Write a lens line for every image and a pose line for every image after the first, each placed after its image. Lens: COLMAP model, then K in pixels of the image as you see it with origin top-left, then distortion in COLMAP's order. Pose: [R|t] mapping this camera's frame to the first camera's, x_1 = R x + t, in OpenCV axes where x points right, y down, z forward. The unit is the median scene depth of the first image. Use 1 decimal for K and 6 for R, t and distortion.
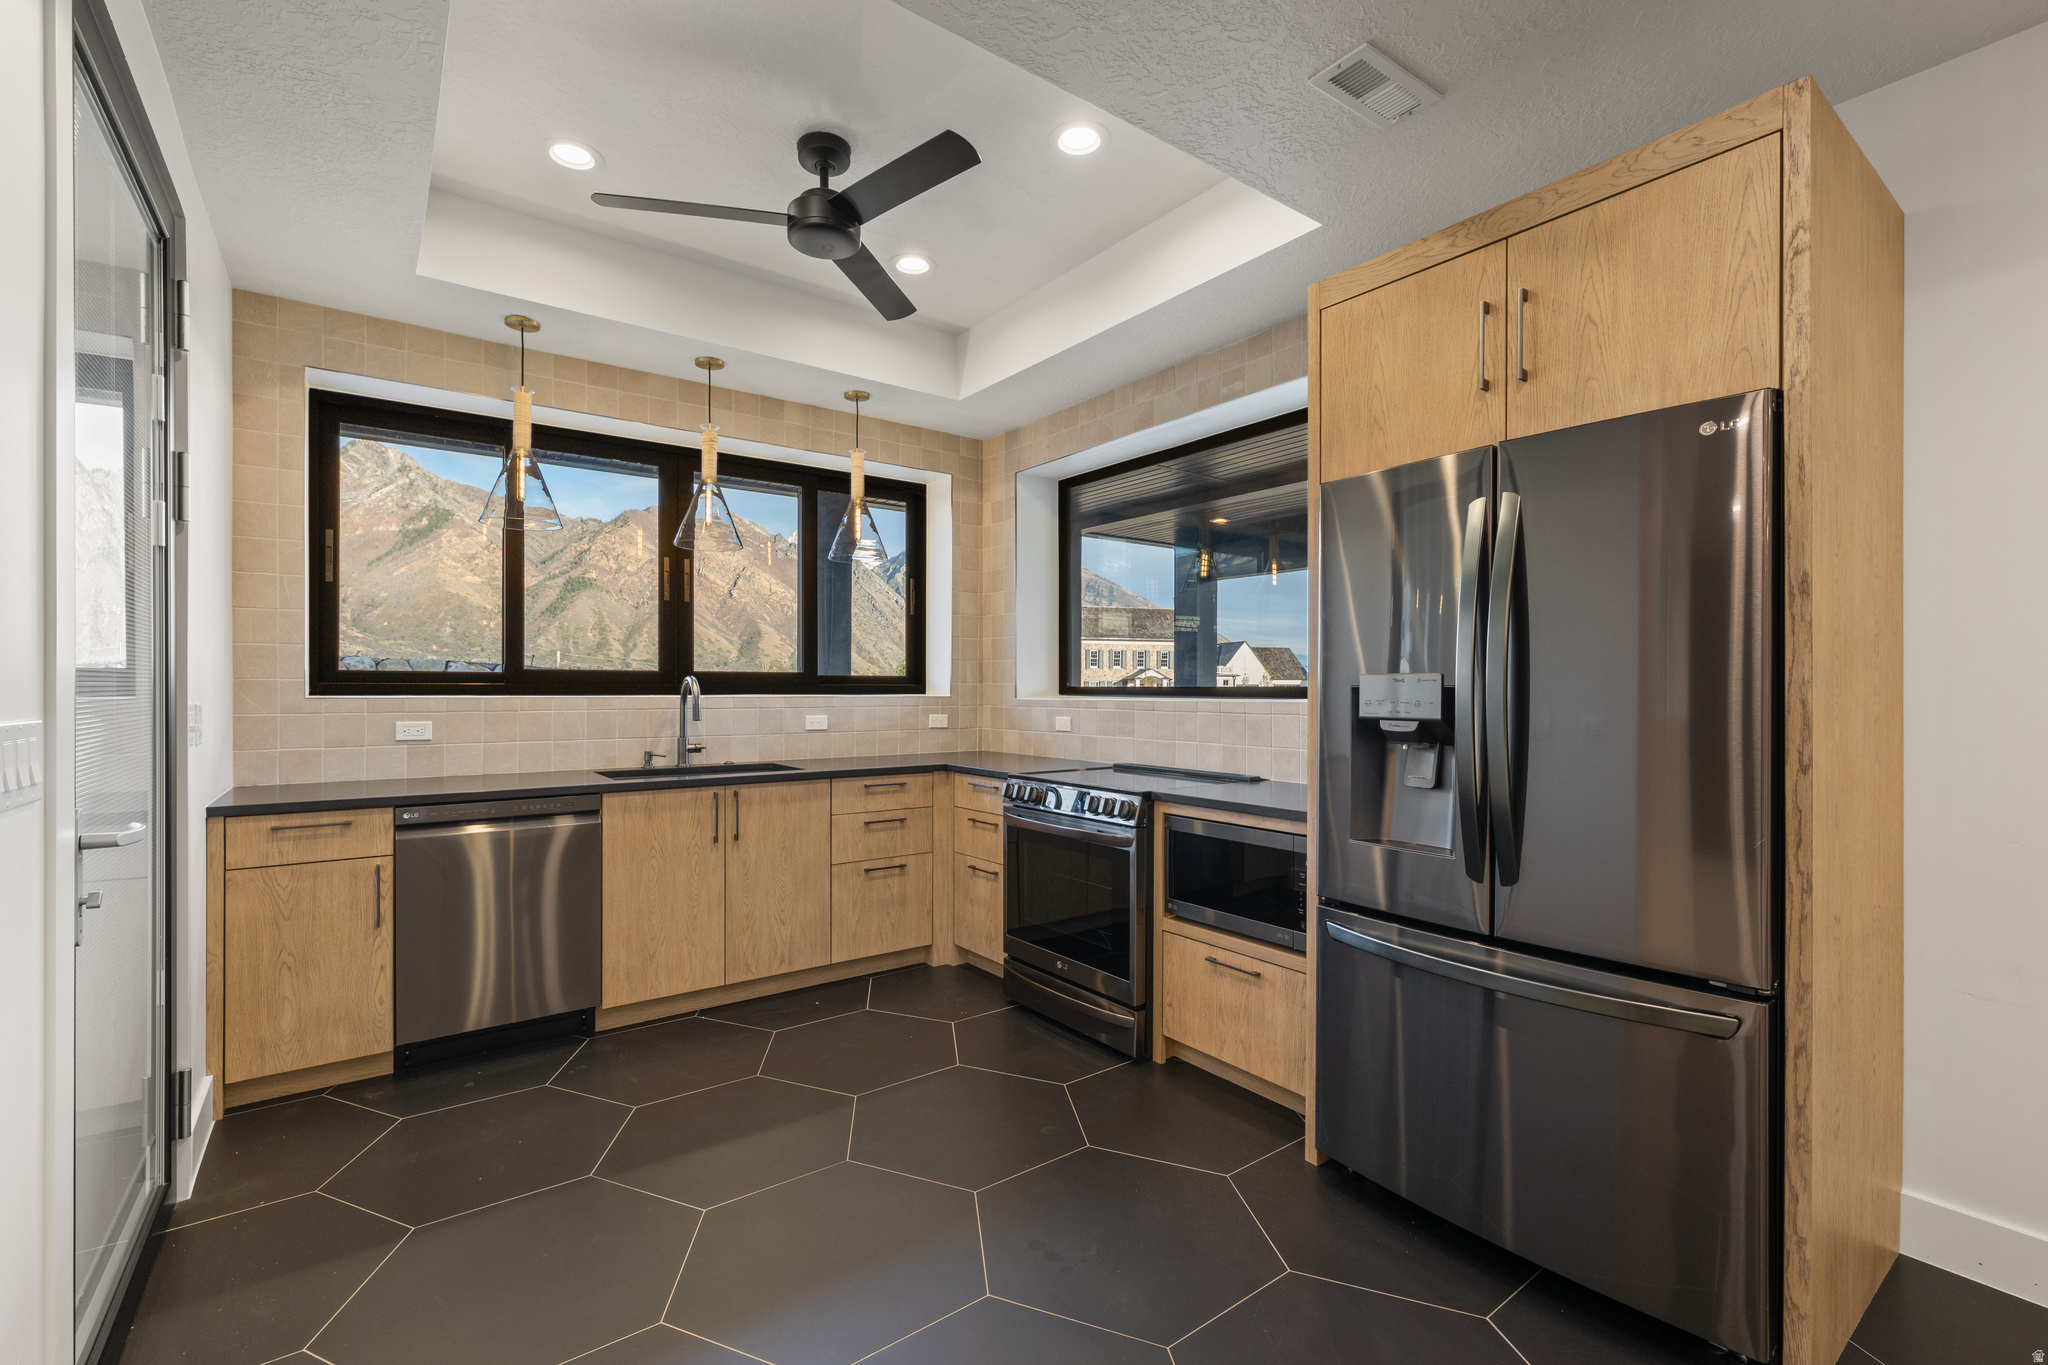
lens RADIAL K [[886.1, 0, 1008.7], [0, 886.1, 687.1], [0, 0, 1]] dist [-0.000754, 0.000202]
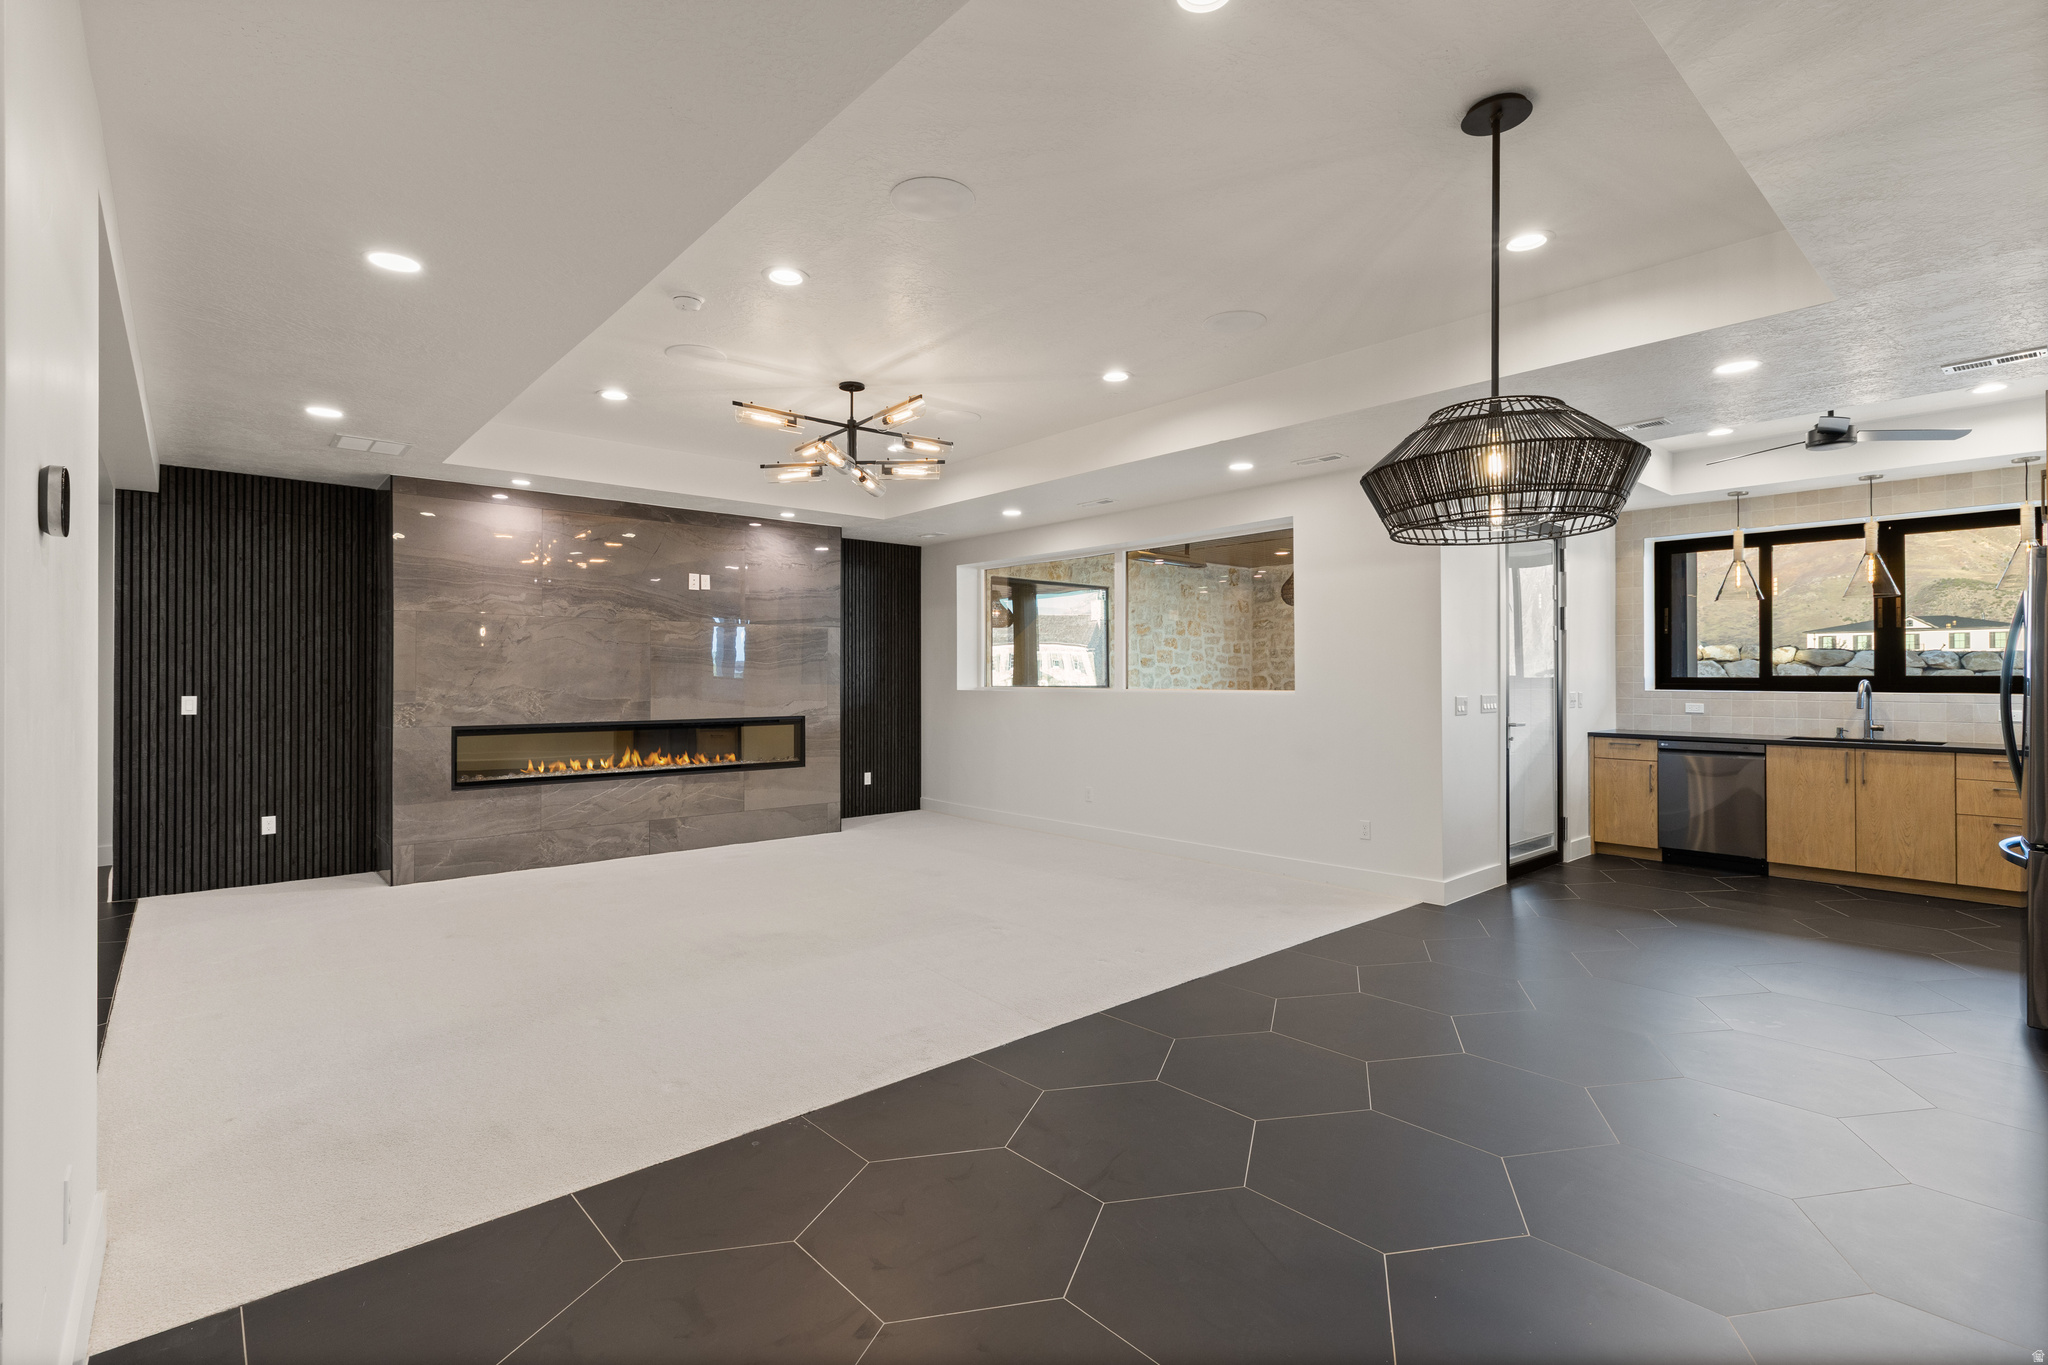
lens RADIAL K [[933.7, 0, 1021.1], [0, 933.7, 675.6], [0, 0, 1]] dist [0.000233, -0.000084]
pose [[0.100308, -0.000824, -0.994956, 1.249072], [-0.001659, 0.999998, -0.000995, -0.018738], [0.994955, 0.001750, 0.100307, -0.703358]]
